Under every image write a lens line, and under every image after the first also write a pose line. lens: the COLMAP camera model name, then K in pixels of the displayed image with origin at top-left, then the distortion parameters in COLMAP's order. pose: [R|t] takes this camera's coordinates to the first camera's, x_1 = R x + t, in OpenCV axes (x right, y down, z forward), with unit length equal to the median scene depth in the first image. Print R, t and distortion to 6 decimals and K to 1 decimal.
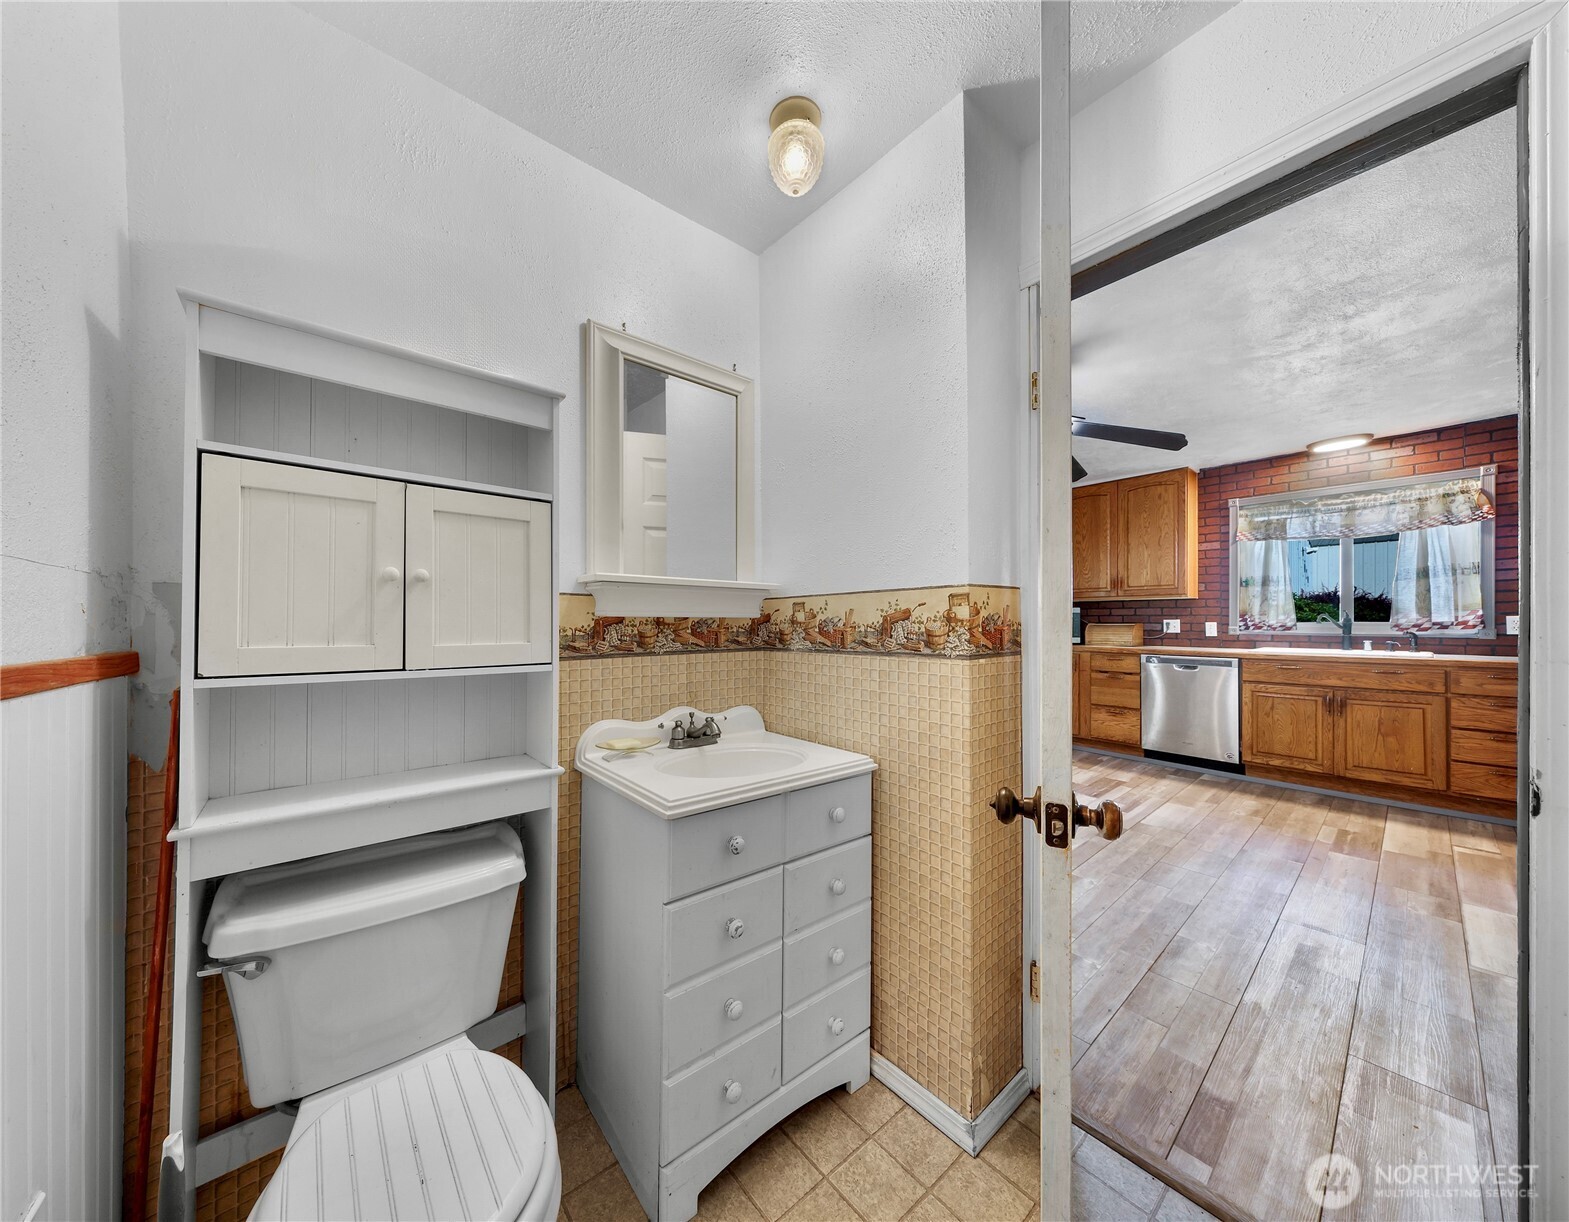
lens RADIAL K [[543.5, 0, 778.2], [0, 543.5, 615.7], [0, 0, 1]] dist [0.001186, 0.000072]
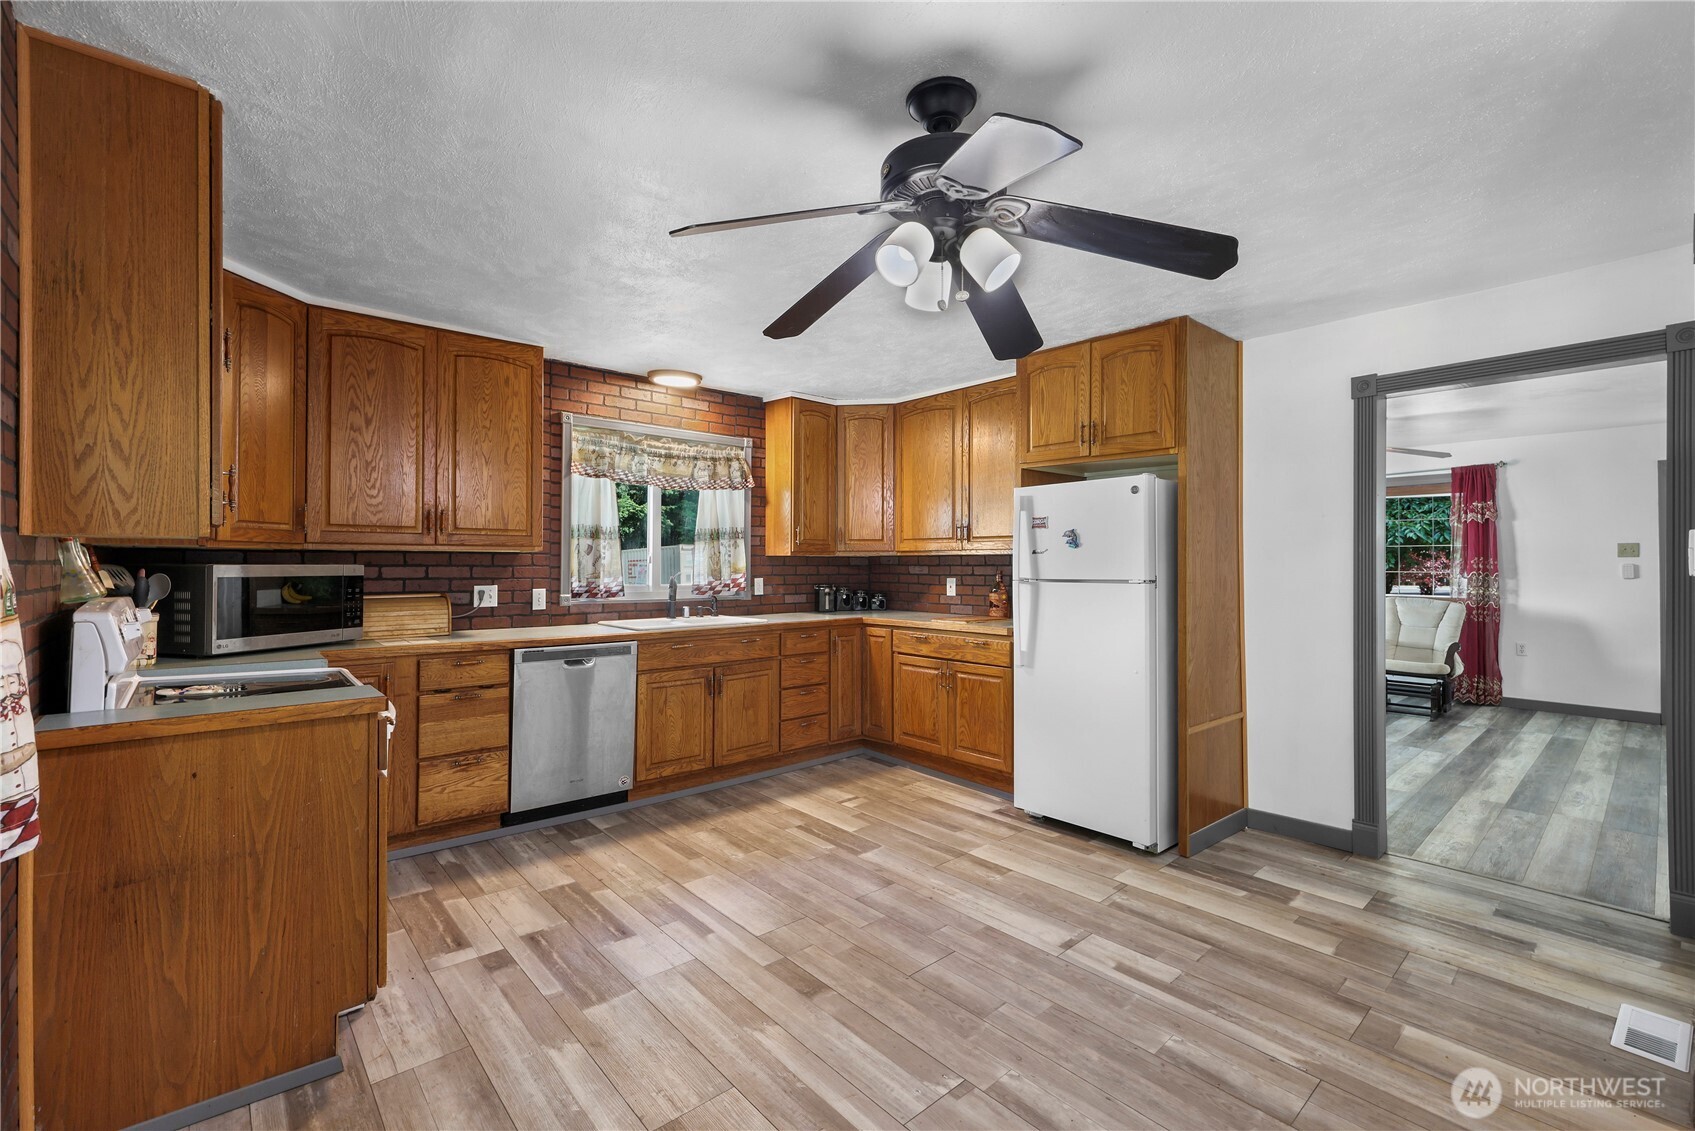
lens RADIAL K [[728.8, 0, 840.0], [0, 728.8, 558.2], [0, 0, 1]] dist [0.004090, -0.000582]
pose [[-0.007403, 0.007928, 0.999941, -0.122590], [-0.013727, 0.999874, -0.008029, -0.027695], [-0.999878, -0.013785, -0.007293, 0.761765]]
